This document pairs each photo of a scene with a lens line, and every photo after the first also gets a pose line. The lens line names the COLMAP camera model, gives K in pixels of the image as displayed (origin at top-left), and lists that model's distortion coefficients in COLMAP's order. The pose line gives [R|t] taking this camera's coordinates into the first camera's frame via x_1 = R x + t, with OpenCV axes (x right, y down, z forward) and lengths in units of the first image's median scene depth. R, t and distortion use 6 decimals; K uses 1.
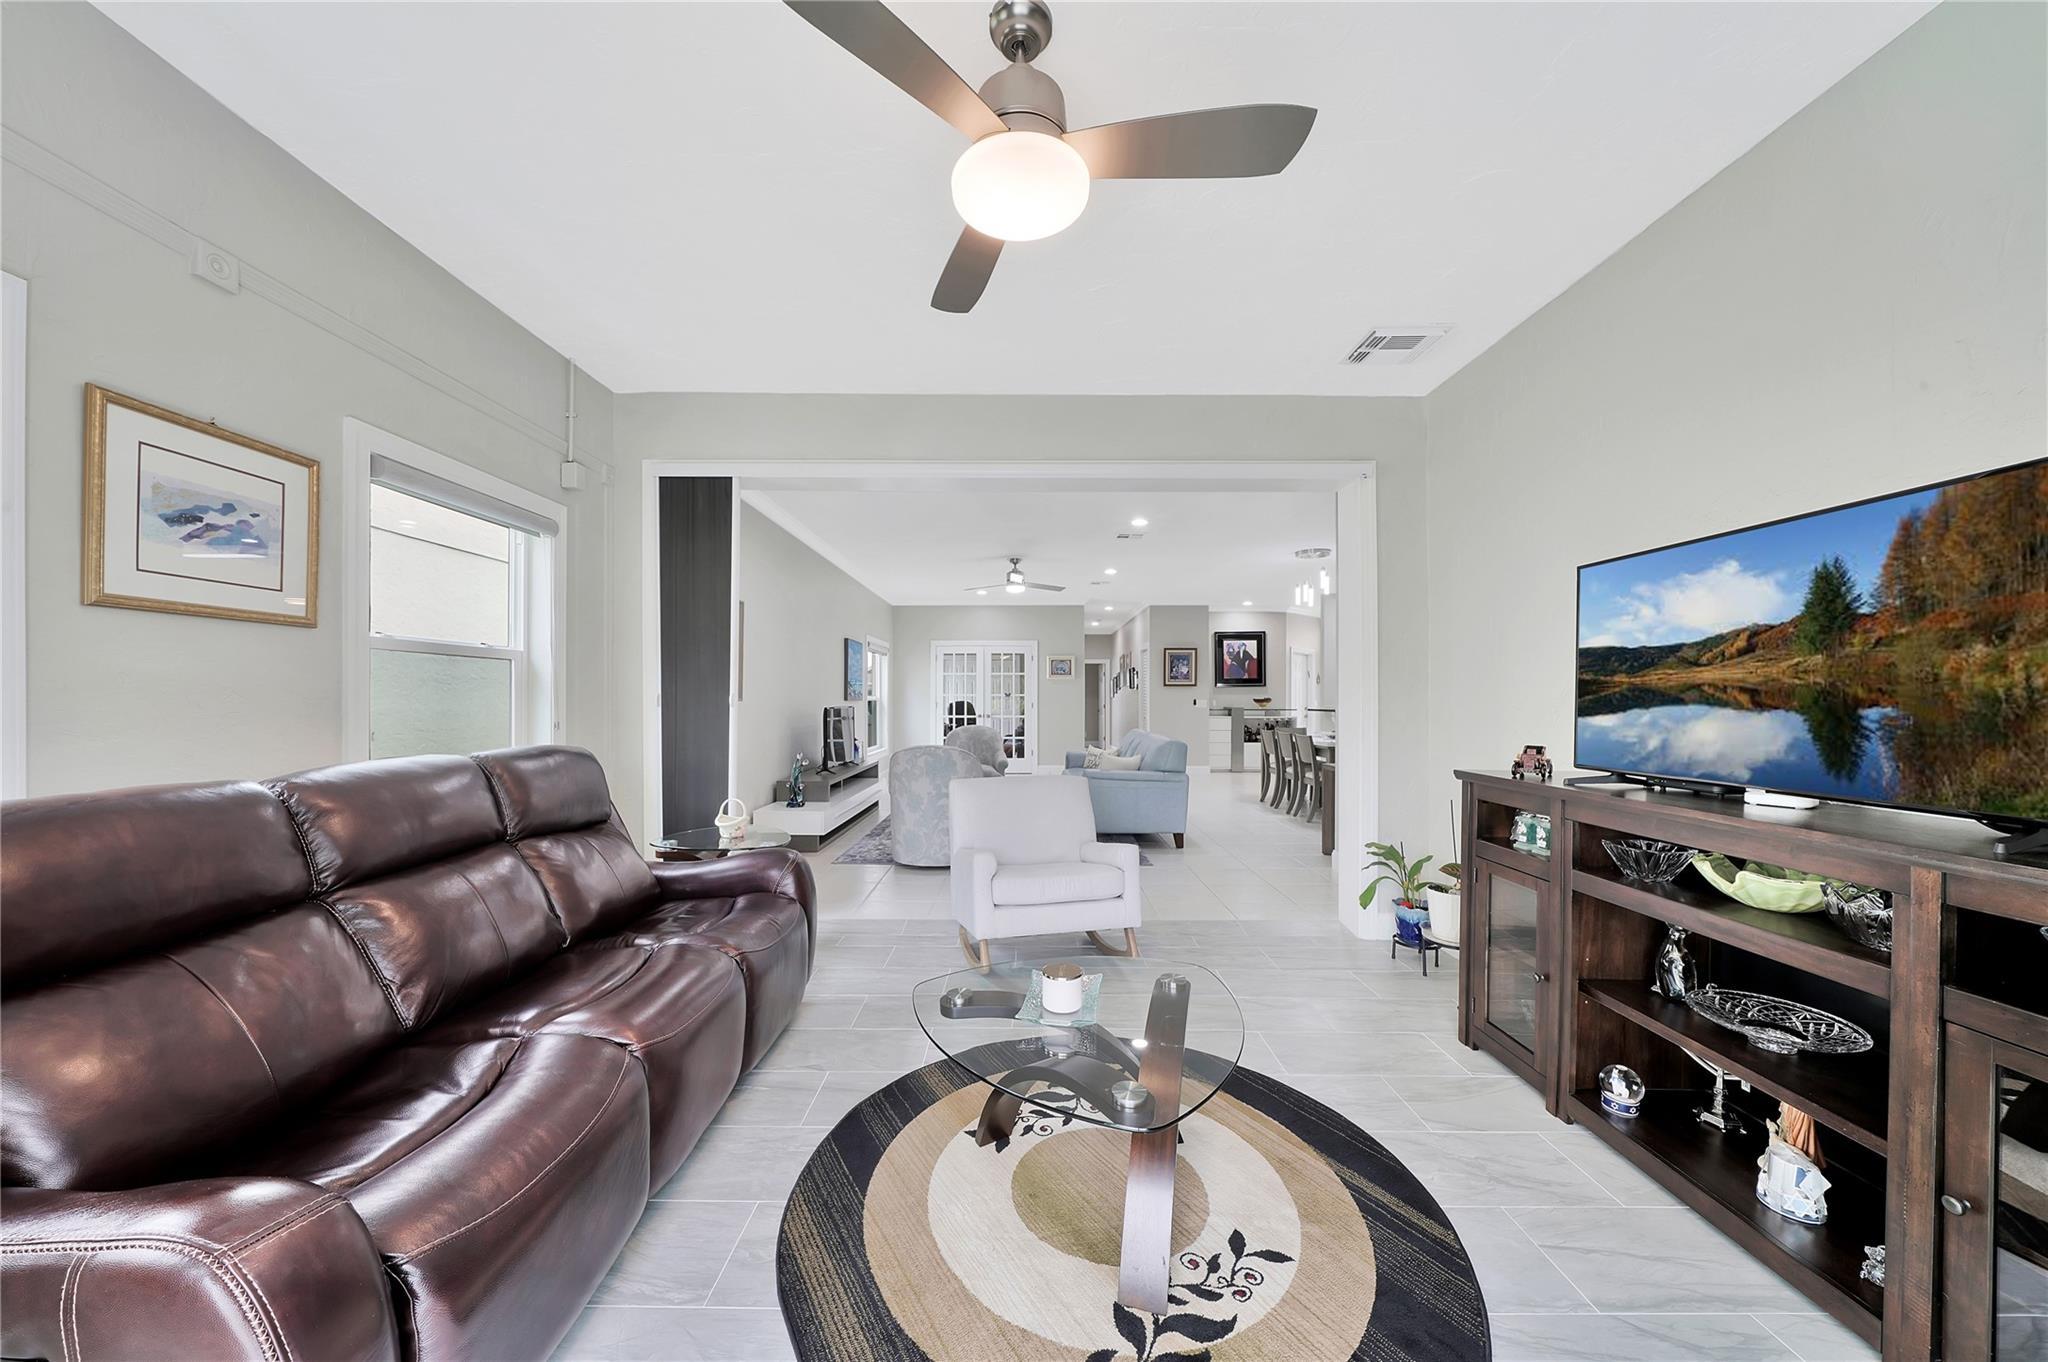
lens RADIAL K [[713.8, 0, 1018.5], [0, 713.8, 683.4], [0, 0, 1]] dist [-0.002879, -0.000331]
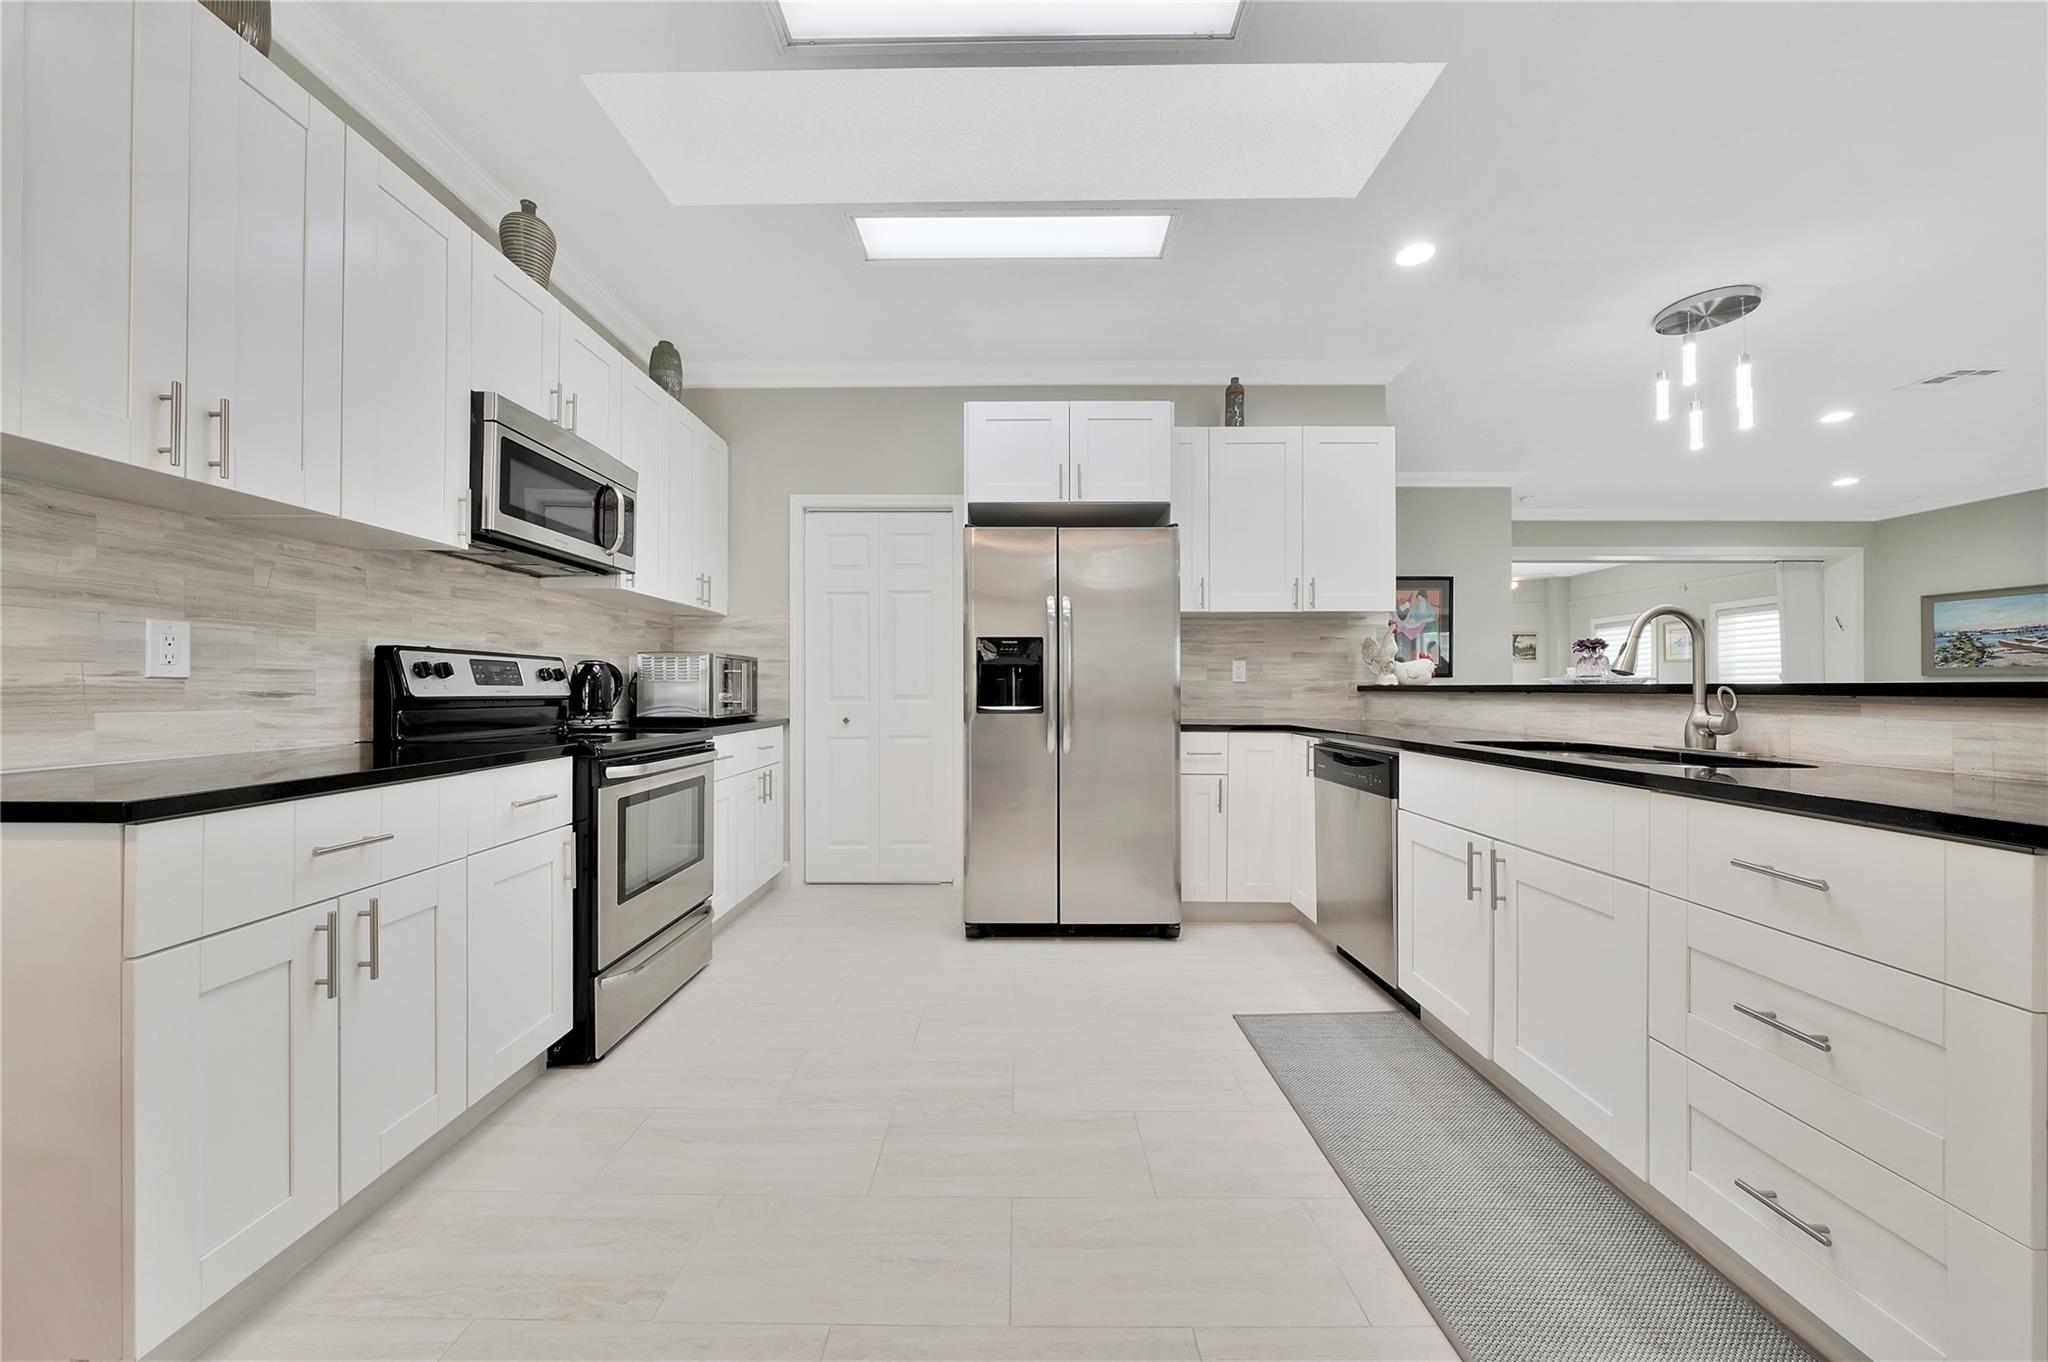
lens RADIAL K [[713.8, 0, 1018.5], [0, 713.8, 683.4], [0, 0, 1]] dist [-0.002879, -0.000331]
pose [[-0.999925, -0.009507, -0.007703, 2.616614], [-0.009292, 0.999581, -0.027418, 0.172092], [0.007960, -0.027345, -0.999594, 4.555601]]
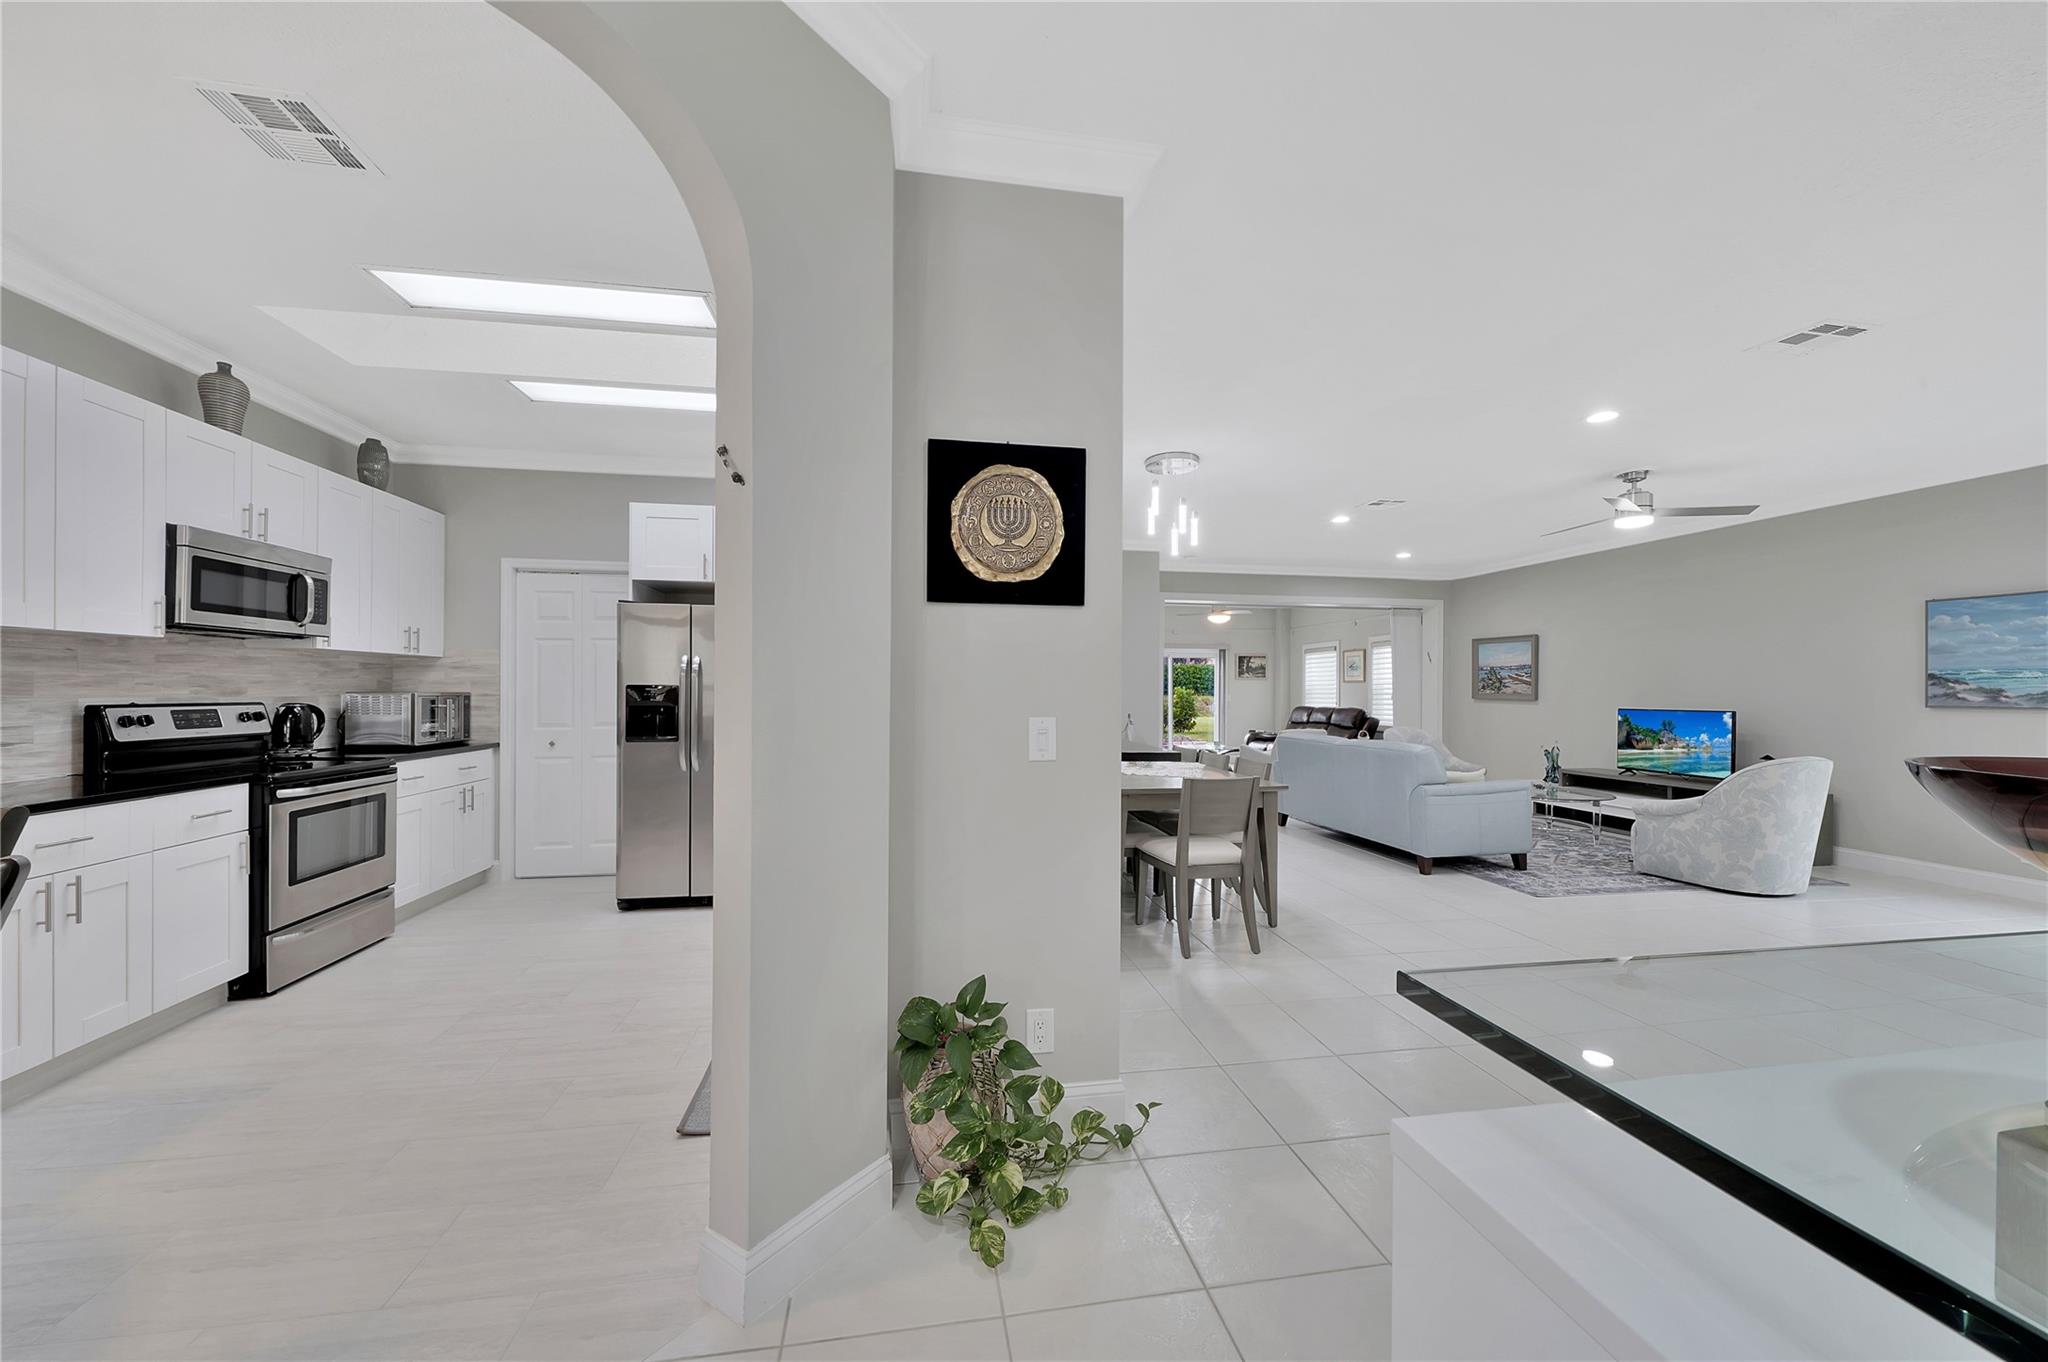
lens RADIAL K [[724.7, 0, 1013.6], [0, 724.7, 688.7], [0, 0, 1]] dist [-0.001129, -0.000251]
pose [[-0.985394, -0.014630, -0.169660, 2.078565], [-0.010848, 0.999672, -0.023197, 0.096031], [0.169944, -0.021018, -0.985230, 5.129337]]
